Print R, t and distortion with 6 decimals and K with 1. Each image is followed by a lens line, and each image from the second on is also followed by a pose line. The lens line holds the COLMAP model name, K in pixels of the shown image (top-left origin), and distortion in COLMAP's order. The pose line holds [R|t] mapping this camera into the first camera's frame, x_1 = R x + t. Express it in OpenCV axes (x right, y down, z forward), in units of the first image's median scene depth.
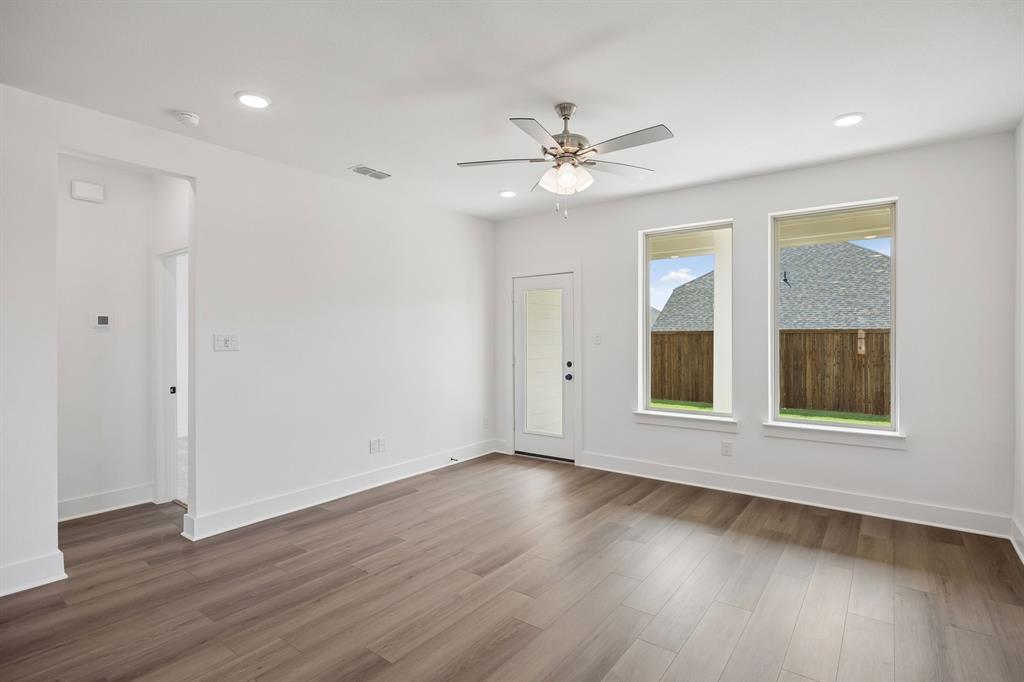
lens RADIAL K [[528.0, 0, 512.3], [0, 528.0, 344.7], [0, 0, 1]] dist [0.000427, 0.001055]
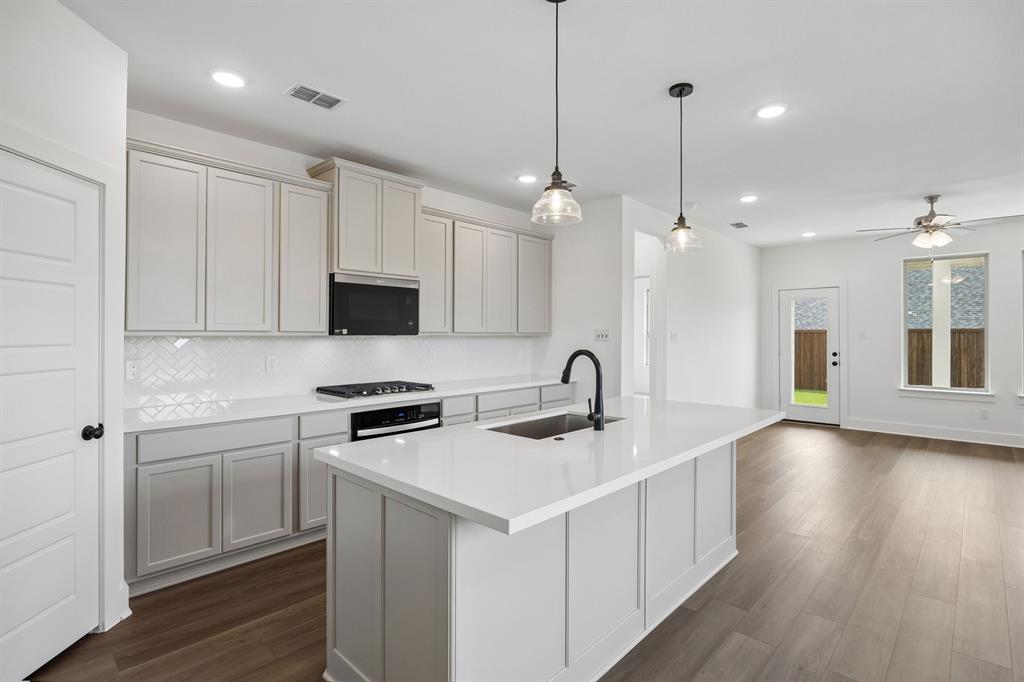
lens RADIAL K [[528.0, 0, 513.3], [0, 528.0, 329.9], [0, 0, 1]] dist [0.000427, 0.001055]
pose [[0.994796, 0.003172, -0.101839, -0.979786], [-0.005582, 0.999711, -0.023382, 0.018967], [0.101736, 0.023828, 0.994526, -0.745830]]
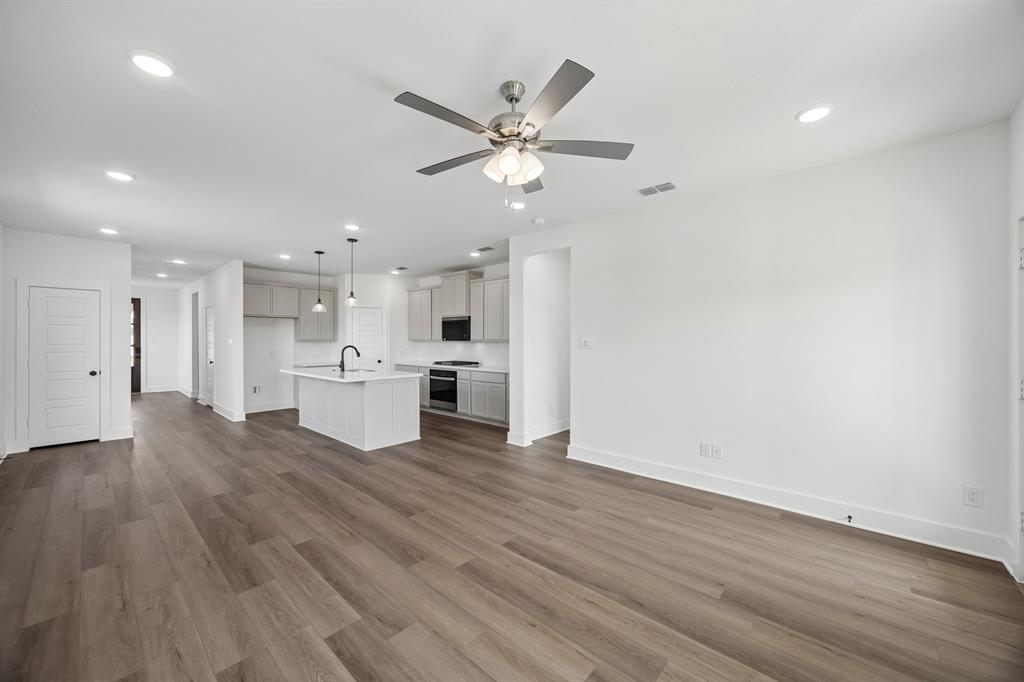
lens RADIAL K [[398.2, 0, 514.7], [0, 398.2, 341.6], [0, 0, 1]] dist [0.004492, 0.000148]
pose [[-0.117118, 0.011792, -0.993048, 0.531072], [-0.012620, 0.999831, 0.013361, -0.017295], [0.993038, 0.014097, -0.116950, 0.731992]]
